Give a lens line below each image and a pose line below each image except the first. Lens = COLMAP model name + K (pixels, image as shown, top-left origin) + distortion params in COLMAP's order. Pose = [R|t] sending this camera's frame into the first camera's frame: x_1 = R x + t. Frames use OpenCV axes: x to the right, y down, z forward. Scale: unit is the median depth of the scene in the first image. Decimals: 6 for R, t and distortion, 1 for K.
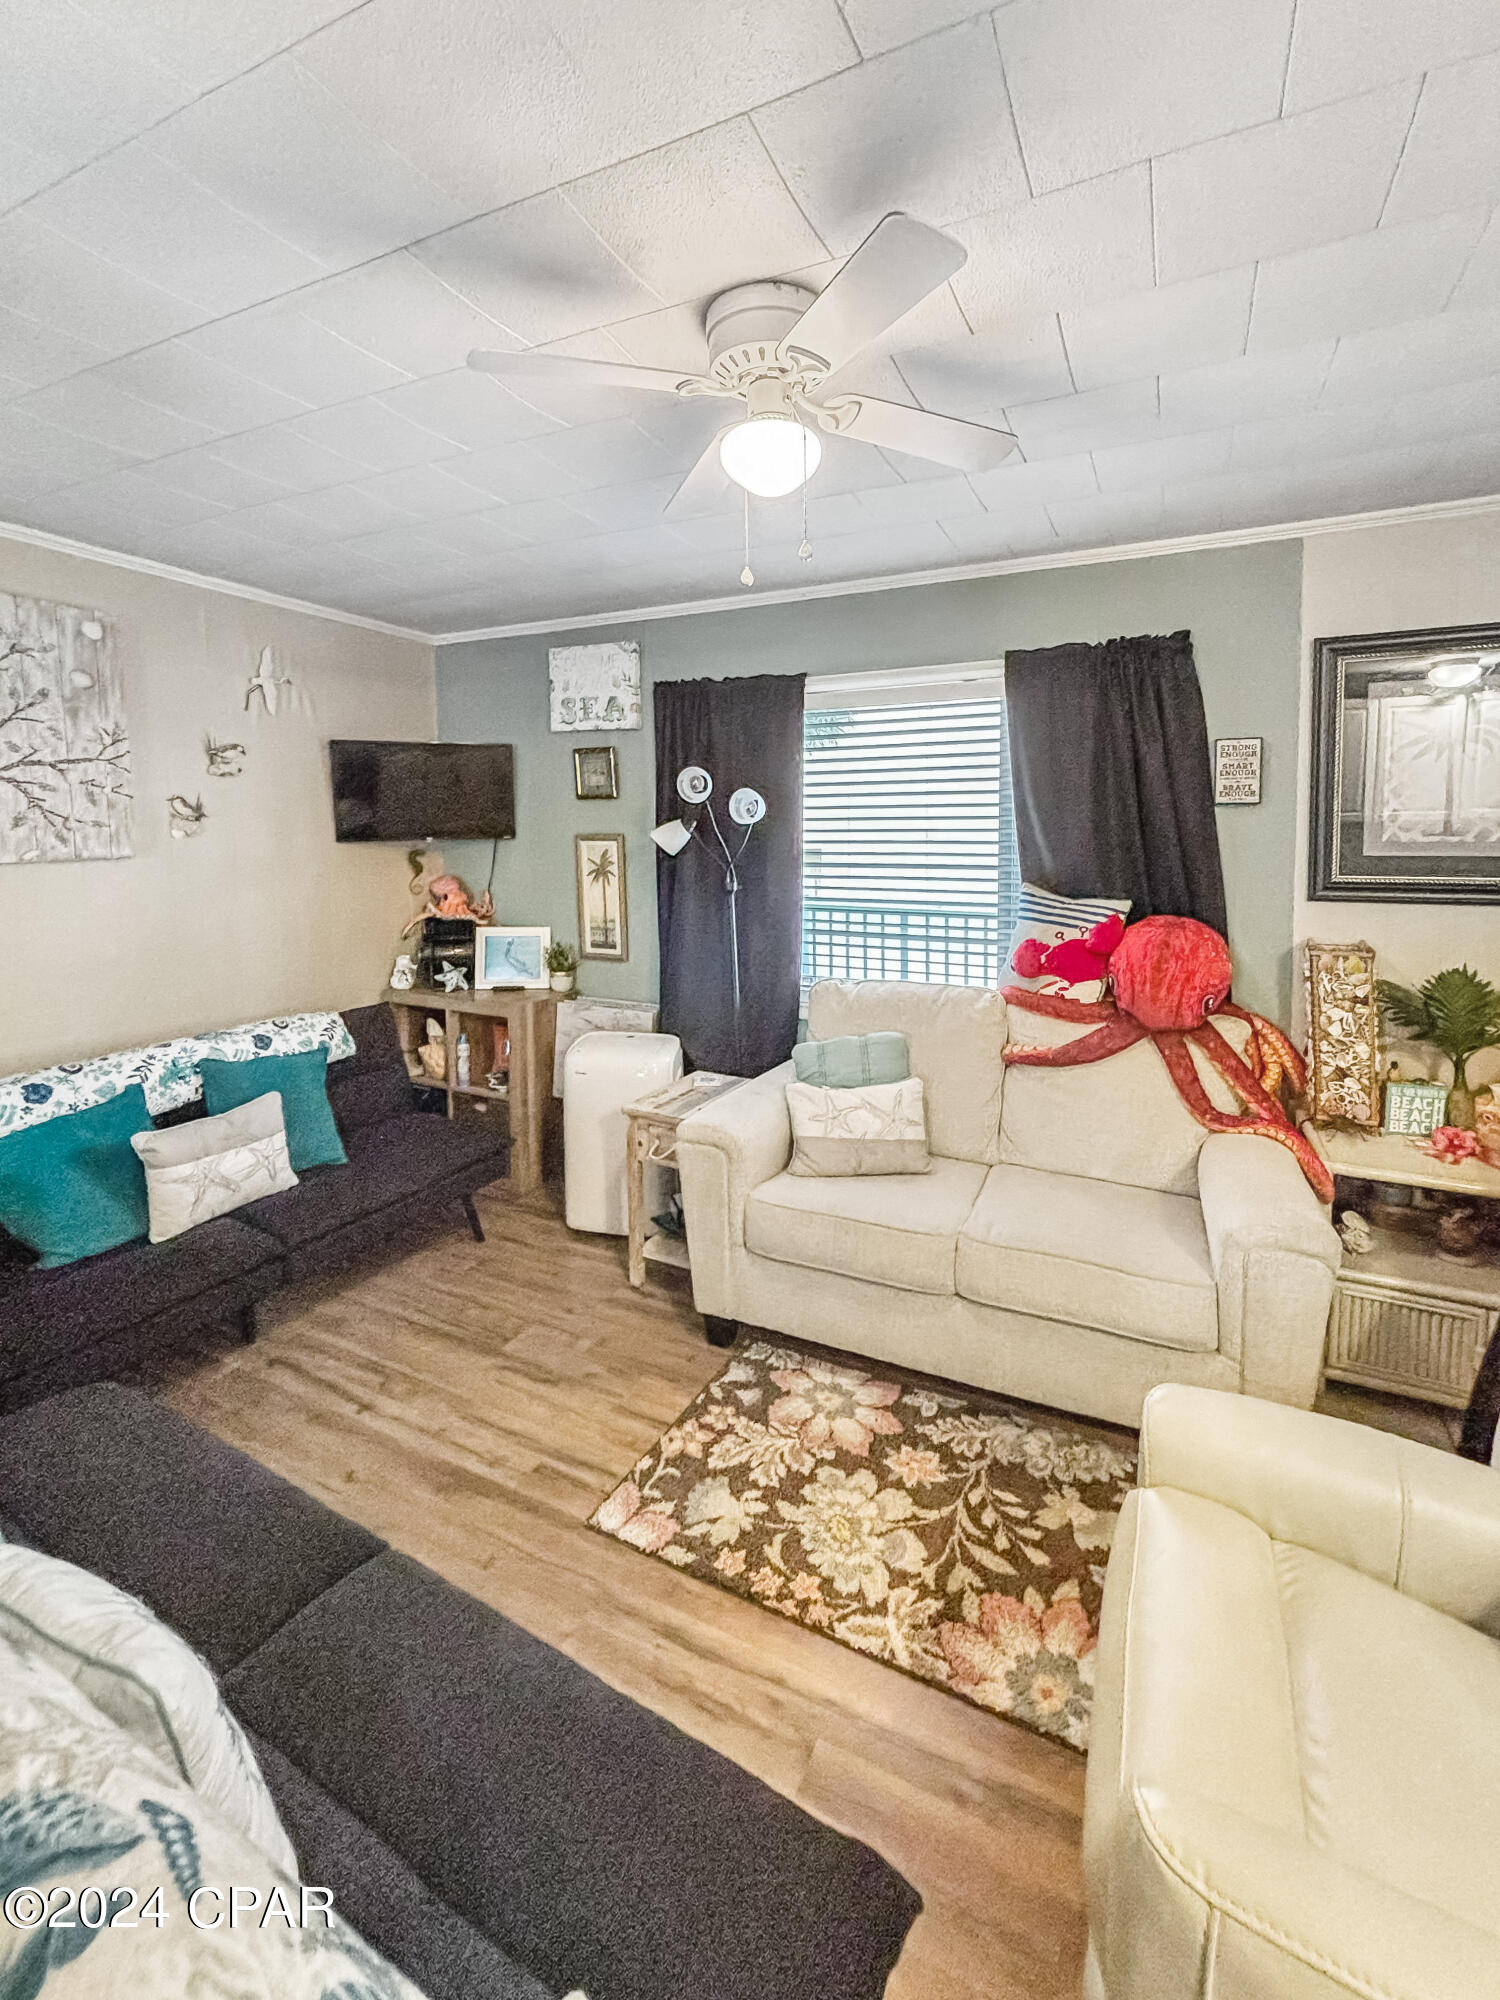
lens RADIAL K [[873.1, 0, 767.8], [0, 873.1, 886.9], [0, 0, 1]] dist [0.000558, -0.004911]
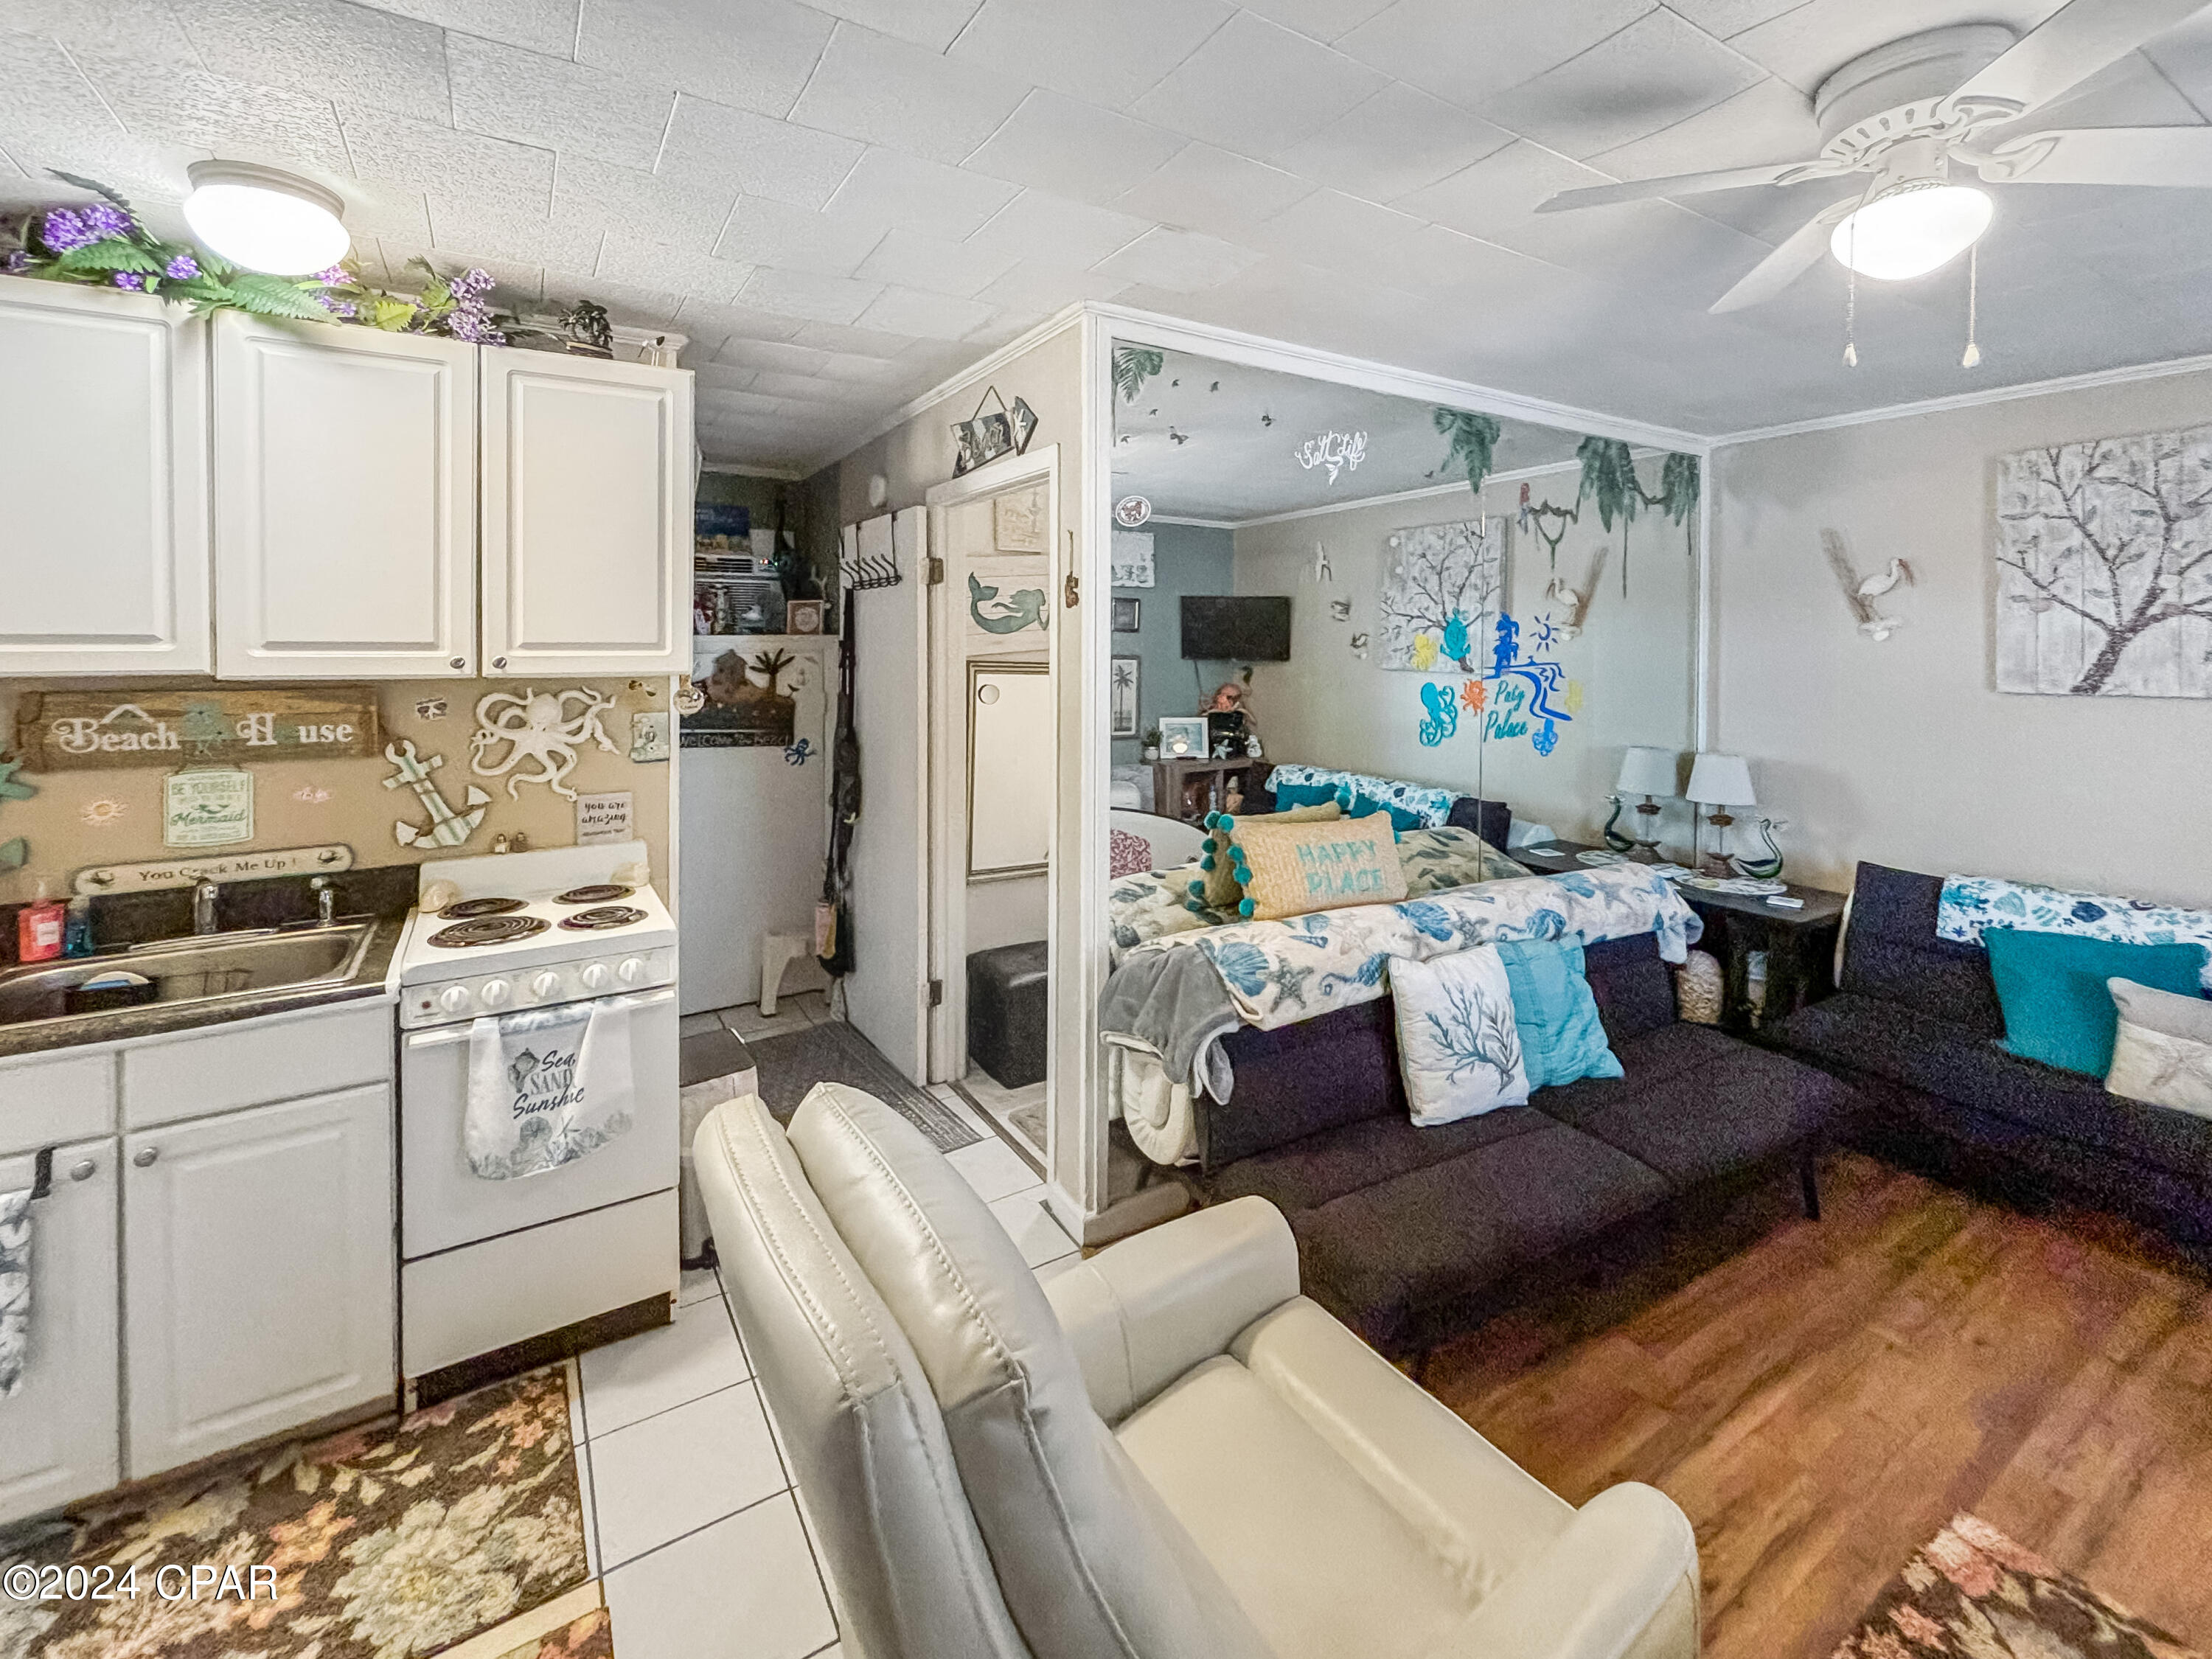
lens RADIAL K [[896.7, 0, 1030.8], [0, 896.7, 642.6], [0, 0, 1]] dist [-0.001244, -0.002152]
pose [[-0.594895, -0.001538, -0.803802, 0.723804], [-0.052546, 0.997934, 0.036980, -0.057977], [0.802084, 0.064236, -0.593747, 0.532157]]
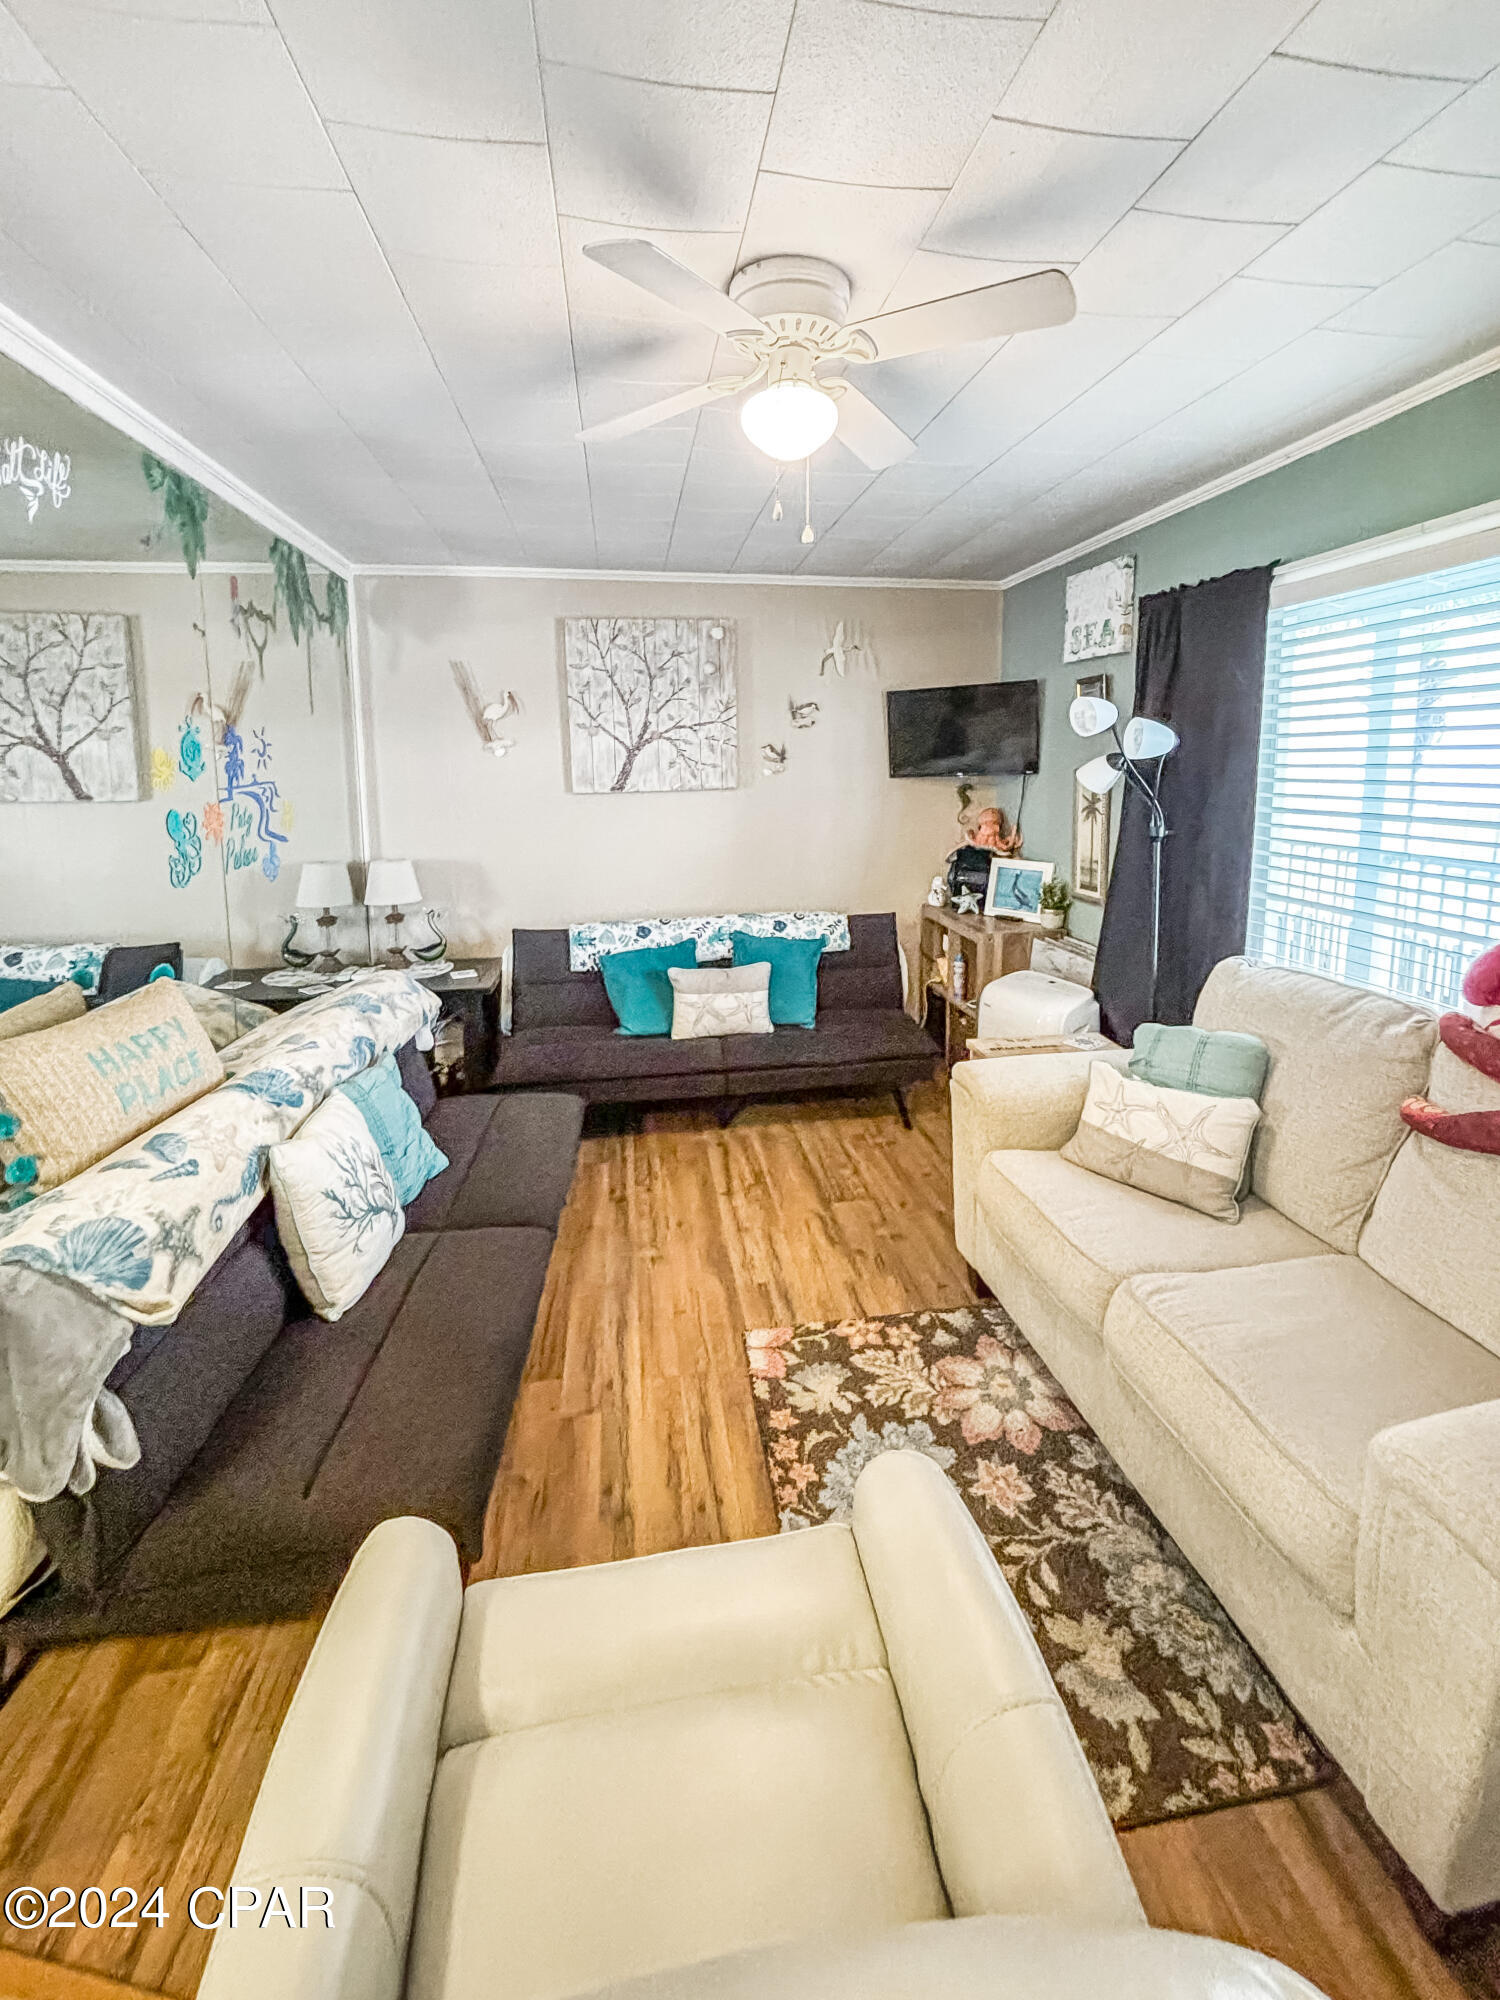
lens RADIAL K [[873.1, 0, 749.8], [0, 873.1, 867.9], [0, 0, 1]] dist [0.000558, -0.004911]
pose [[0.554472, 0.093025, -0.826987, 0.557326], [-0.039630, 0.995557, 0.085416, -0.028906], [0.831258, -0.014587, 0.555695, 0.231375]]
